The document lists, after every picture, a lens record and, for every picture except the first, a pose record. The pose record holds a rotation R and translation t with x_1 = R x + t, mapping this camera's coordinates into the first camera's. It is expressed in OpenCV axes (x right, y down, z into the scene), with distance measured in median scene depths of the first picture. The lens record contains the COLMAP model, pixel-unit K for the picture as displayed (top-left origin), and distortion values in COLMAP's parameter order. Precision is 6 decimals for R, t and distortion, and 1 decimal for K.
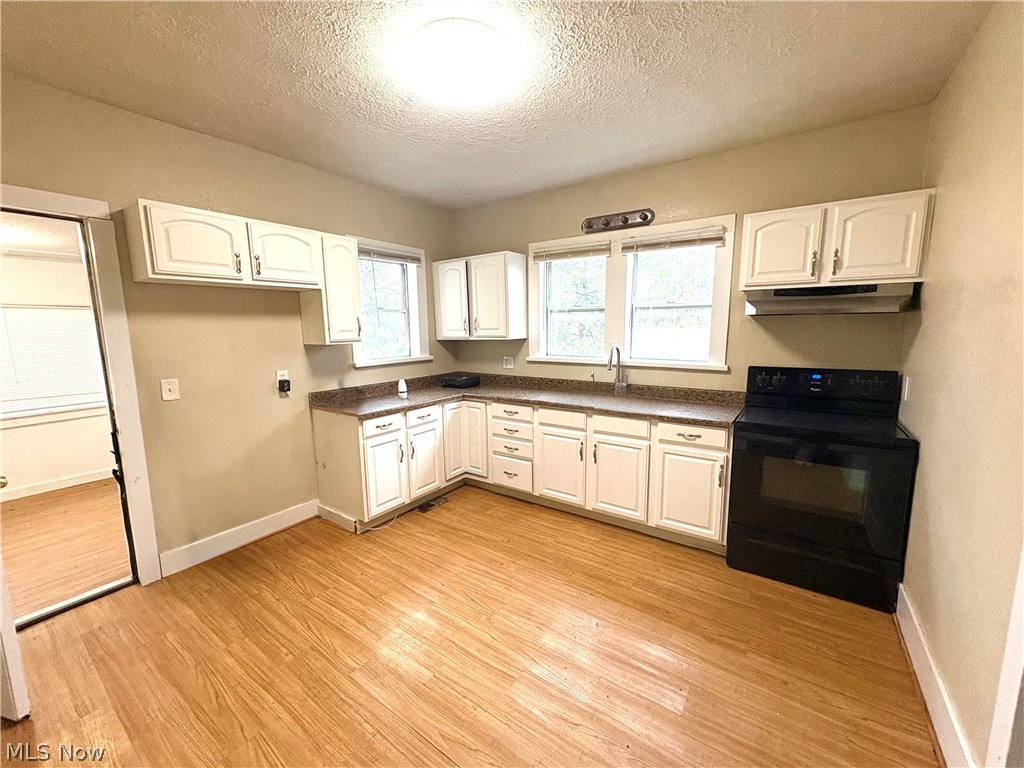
lens RADIAL K [[411.6, 0, 506.7], [0, 411.6, 382.8], [0, 0, 1]] dist [0.005225, 0.000677]
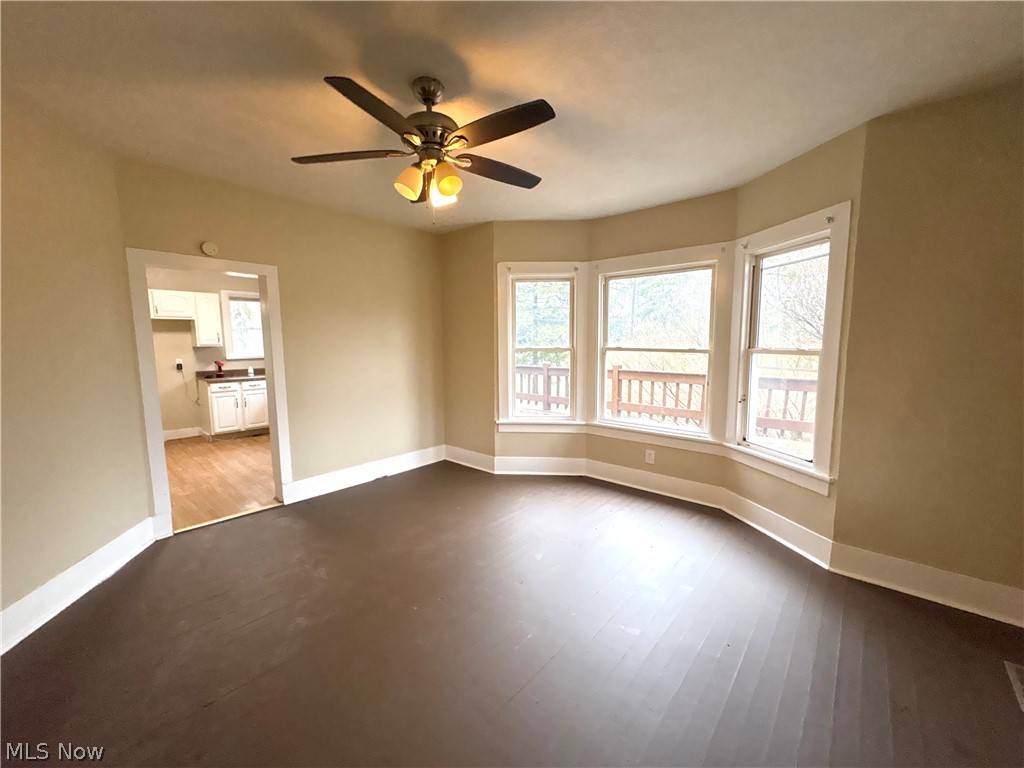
lens RADIAL K [[411.6, 0, 510.6], [0, 411.6, 384.1], [0, 0, 1]] dist [0.005225, 0.000677]
pose [[0.994450, 0.020882, -0.103114, 1.231729], [-0.024084, 0.999262, -0.029916, 0.109514], [0.102414, 0.032233, 0.994220, -0.808996]]
